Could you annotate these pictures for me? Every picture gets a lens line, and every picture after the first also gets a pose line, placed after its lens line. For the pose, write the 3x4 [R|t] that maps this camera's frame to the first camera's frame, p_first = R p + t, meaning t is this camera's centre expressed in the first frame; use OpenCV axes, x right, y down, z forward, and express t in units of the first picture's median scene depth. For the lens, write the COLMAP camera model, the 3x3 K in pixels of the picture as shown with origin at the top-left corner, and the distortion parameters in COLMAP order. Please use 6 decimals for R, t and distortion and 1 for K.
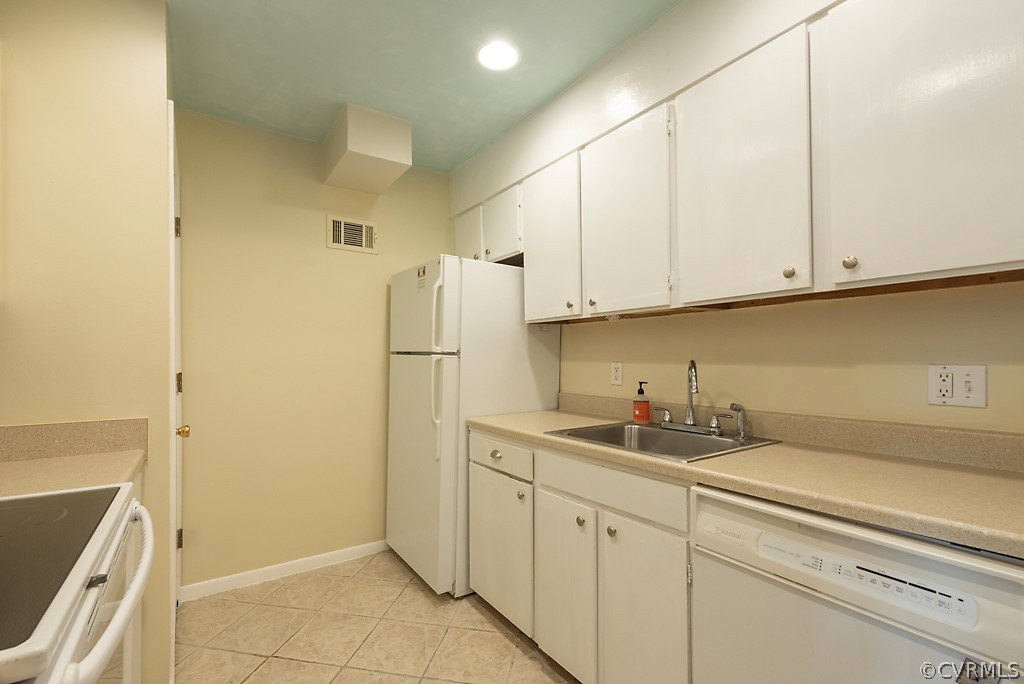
lens RADIAL K [[449.7, 0, 505.4], [0, 449.7, 357.6], [0, 0, 1]] dist [0.020837, -0.008308]
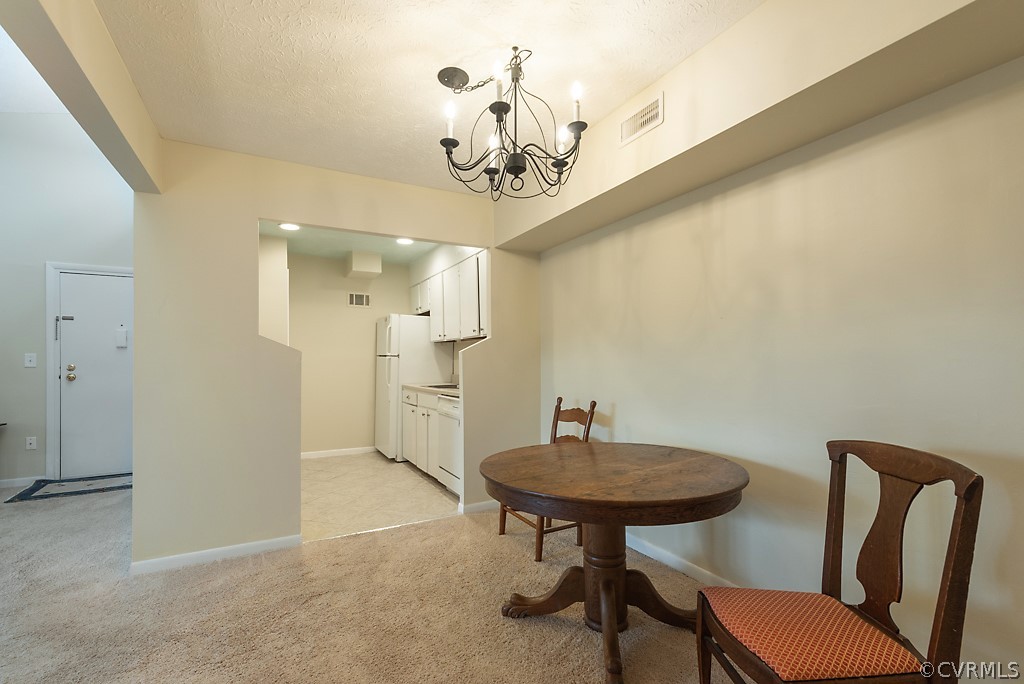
lens RADIAL K [[449.7, 0, 505.4], [0, 449.7, 357.6], [0, 0, 1]] dist [0.020837, -0.008308]
pose [[0.994405, -0.000435, -0.105637, 0.683941], [-0.000514, 0.999960, -0.008955, 0.020626], [0.105637, 0.008960, 0.994364, -1.239649]]
